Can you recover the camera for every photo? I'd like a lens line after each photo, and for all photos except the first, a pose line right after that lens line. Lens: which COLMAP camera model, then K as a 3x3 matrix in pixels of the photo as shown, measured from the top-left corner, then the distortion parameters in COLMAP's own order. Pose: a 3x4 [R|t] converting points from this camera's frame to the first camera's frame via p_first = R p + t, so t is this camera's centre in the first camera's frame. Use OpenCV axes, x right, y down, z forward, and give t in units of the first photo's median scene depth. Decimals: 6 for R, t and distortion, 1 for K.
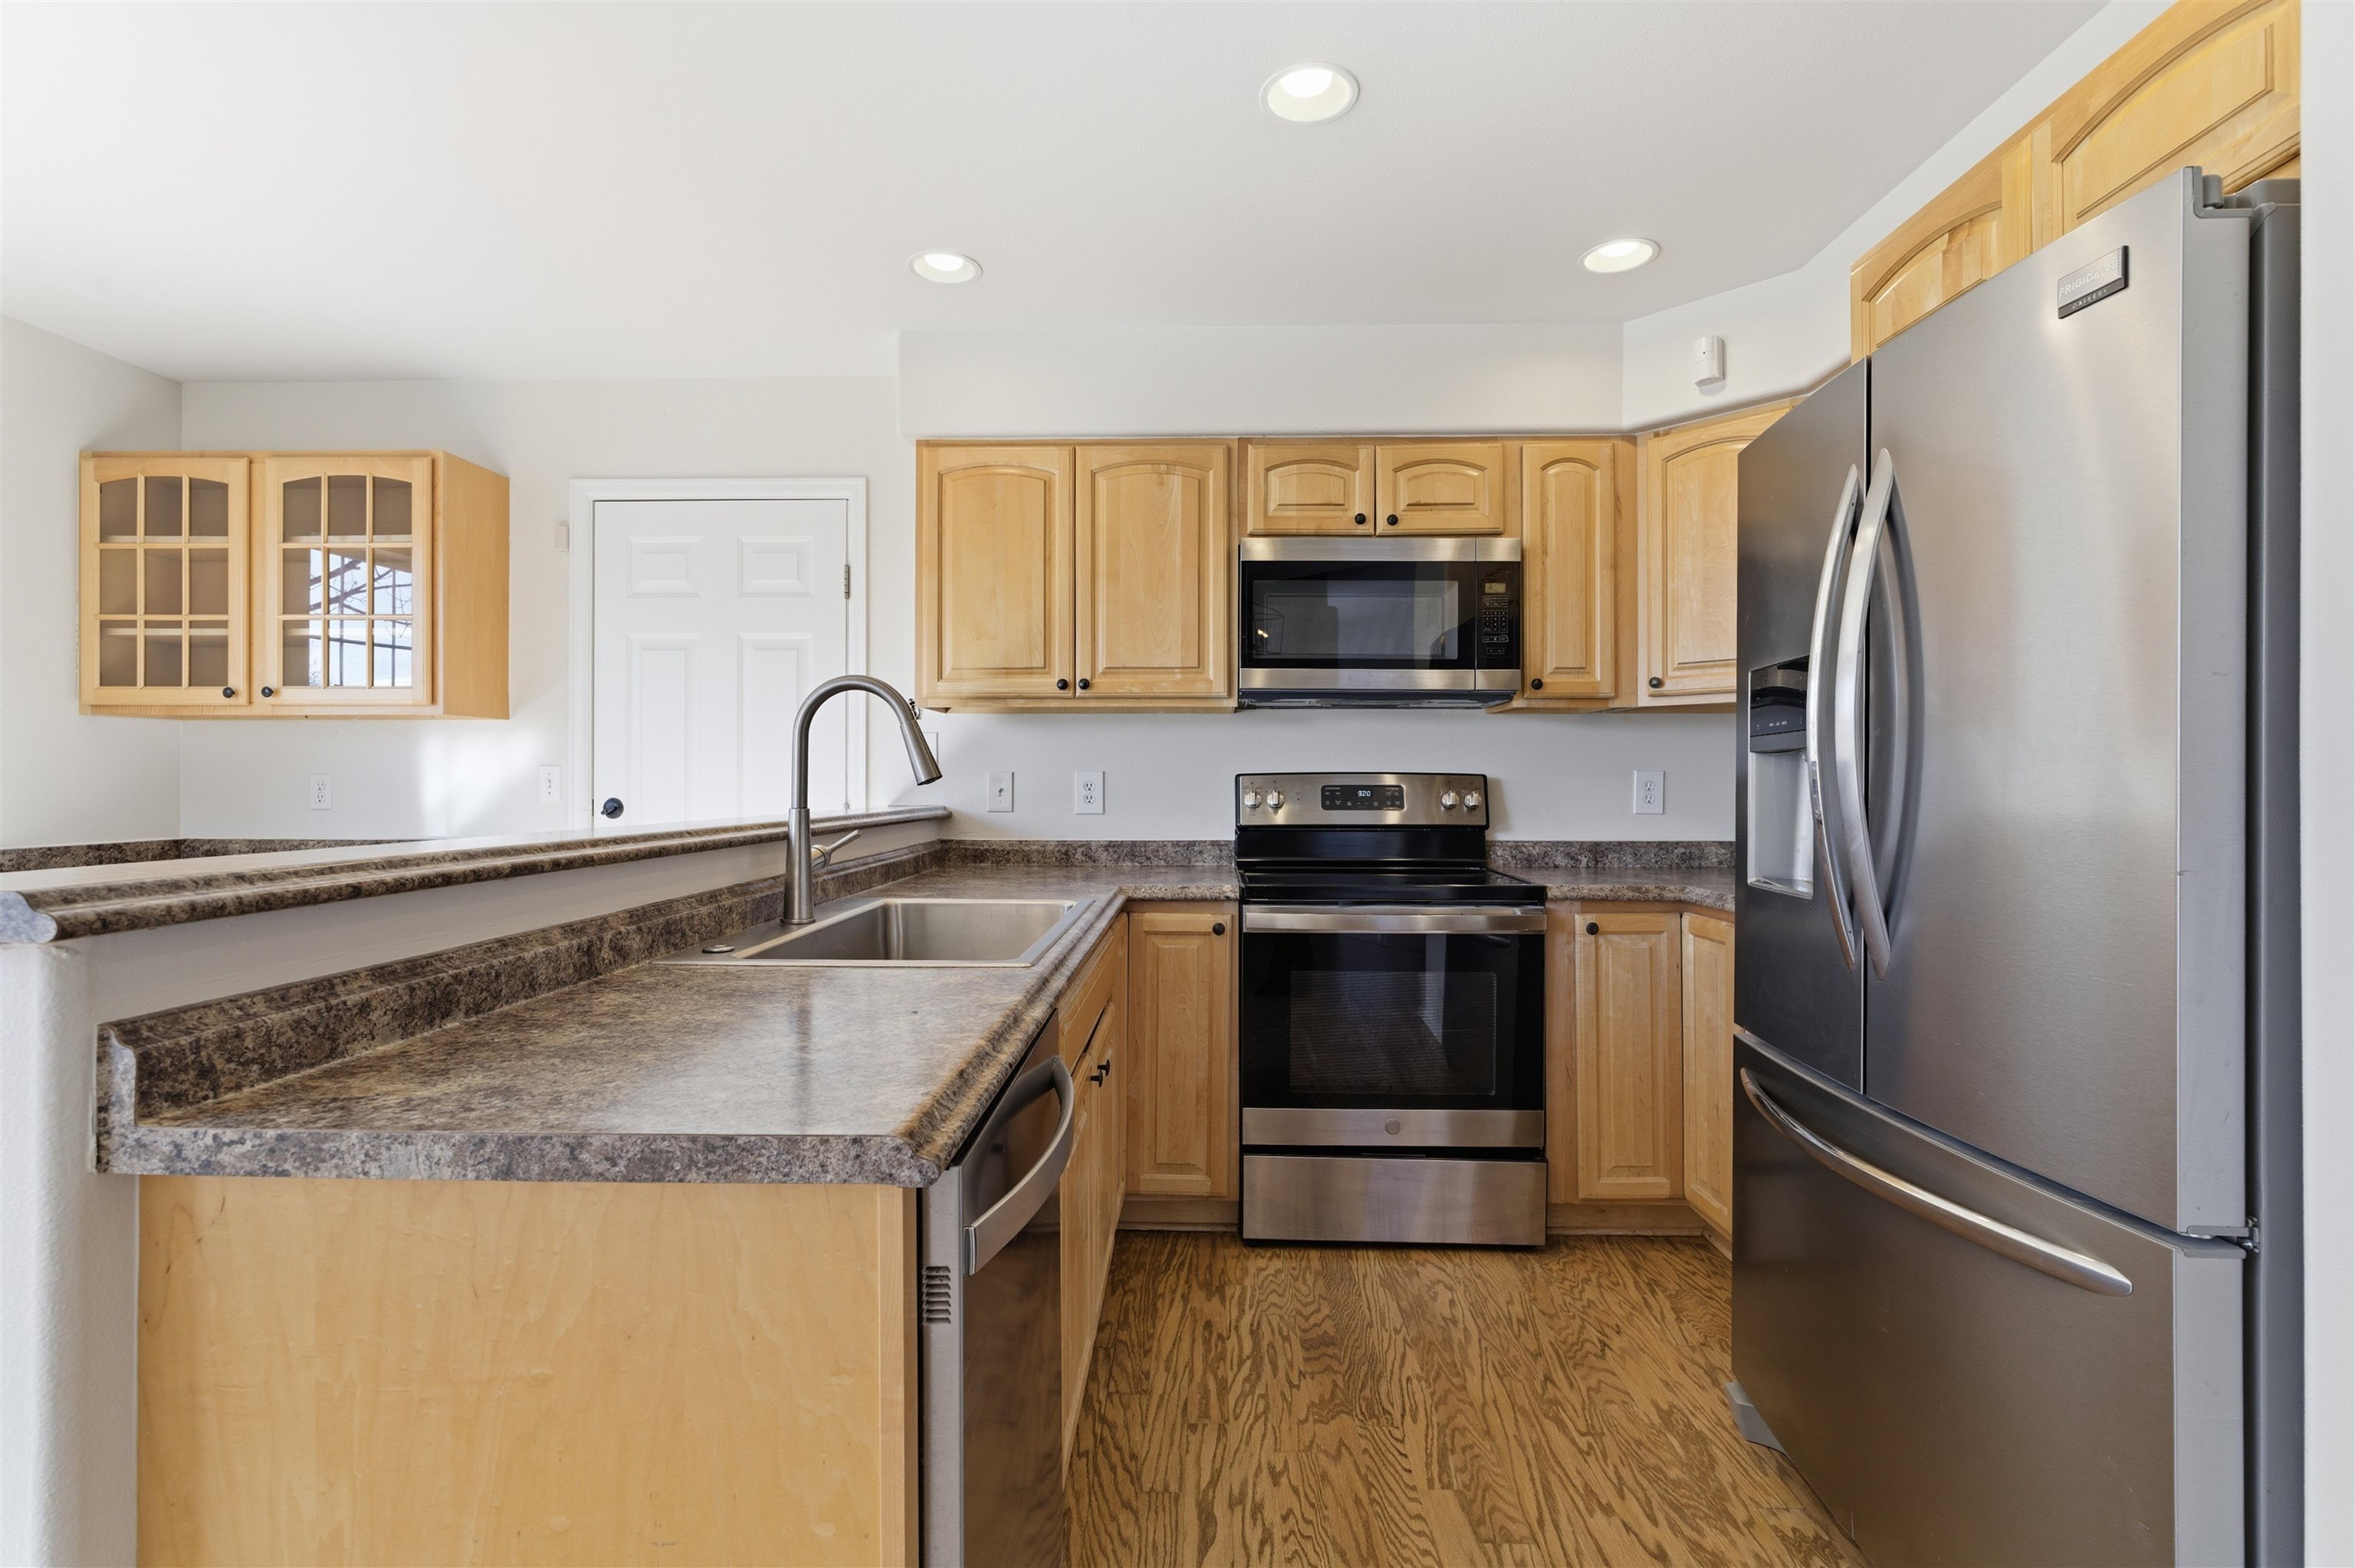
lens RADIAL K [[1073.0, 0, 1184.8], [0, 1073.0, 777.6], [0, 0, 1]] dist [-0.009798, 0.006041]
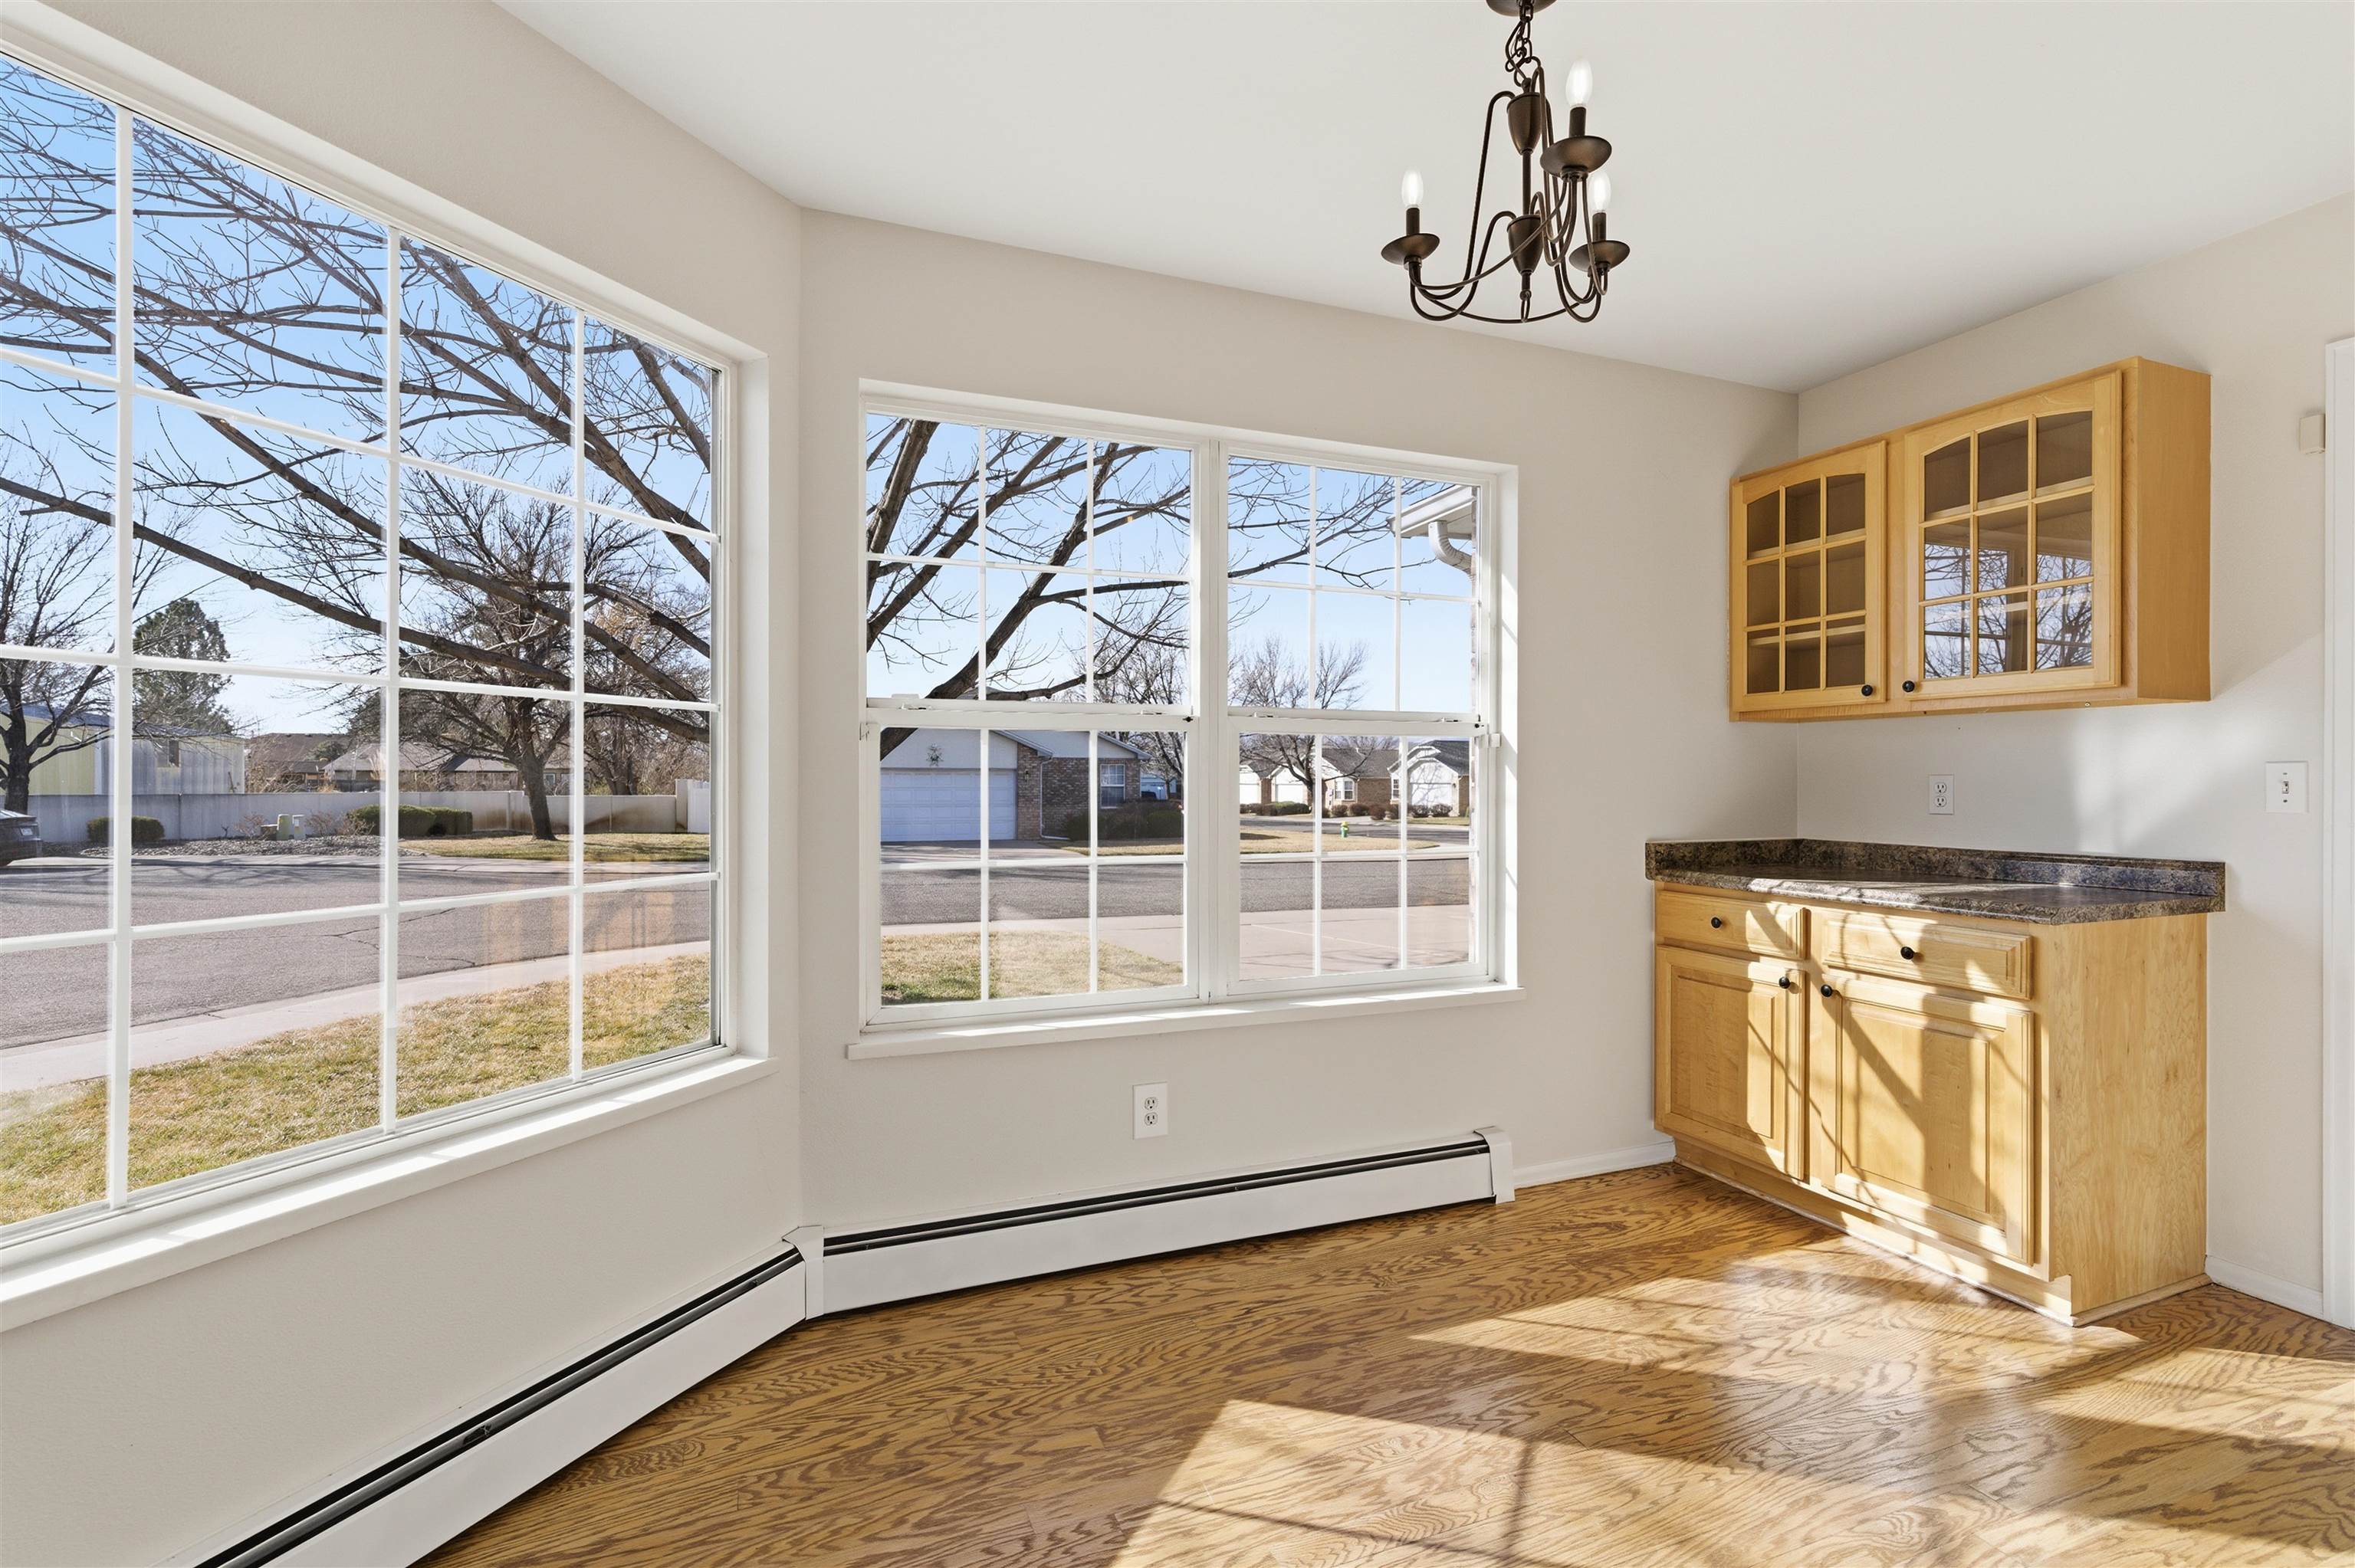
lens RADIAL K [[1067.5, 0, 1179.9], [0, 1067.5, 780.8], [0, 0, 1]] dist [0.000544, 0.001348]
pose [[0.393589, 0.002450, -0.919283, -0.257801], [0.001620, 0.999993, 0.003358, -0.002708], [0.919285, -0.002811, 0.393583, 0.056072]]
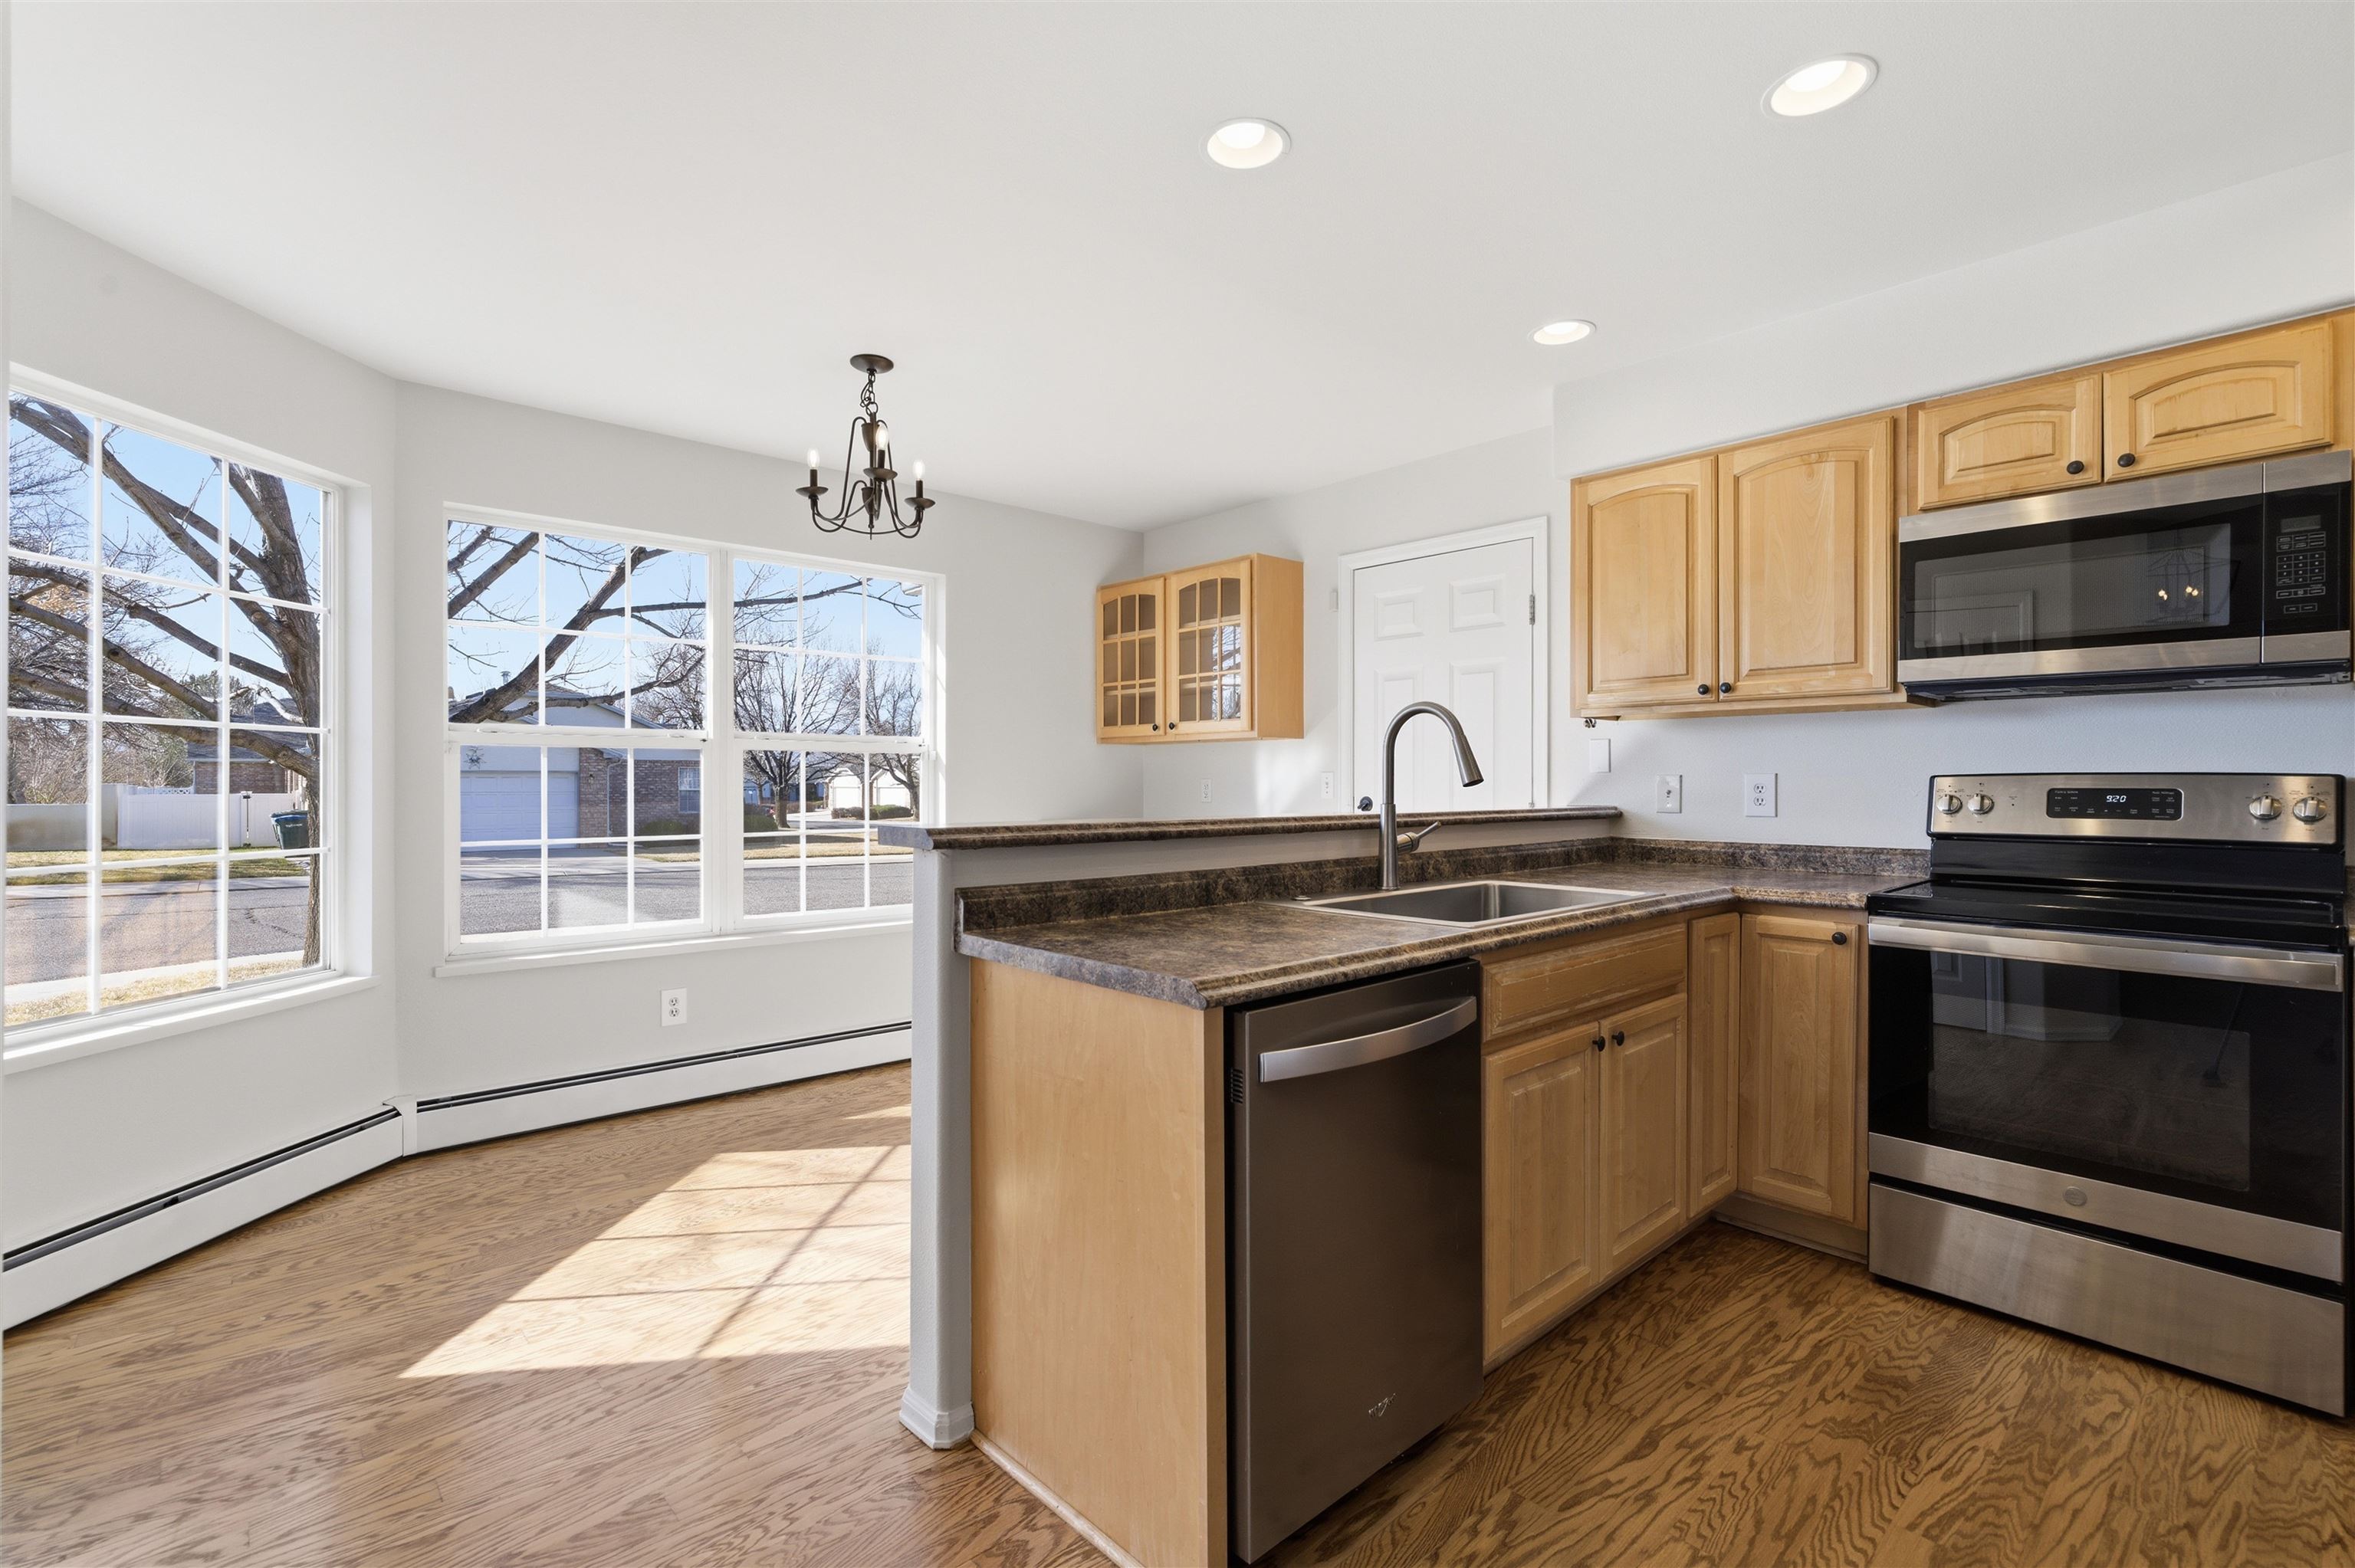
lens RADIAL K [[1067.5, 0, 1179.9], [0, 1067.5, 780.8], [0, 0, 1]] dist [0.000544, 0.001348]
pose [[0.692601, -0.001087, -0.721320, 0.276597], [0.002952, 0.999995, 0.001328, -0.001969], [0.721315, -0.003049, 0.692601, -0.072325]]
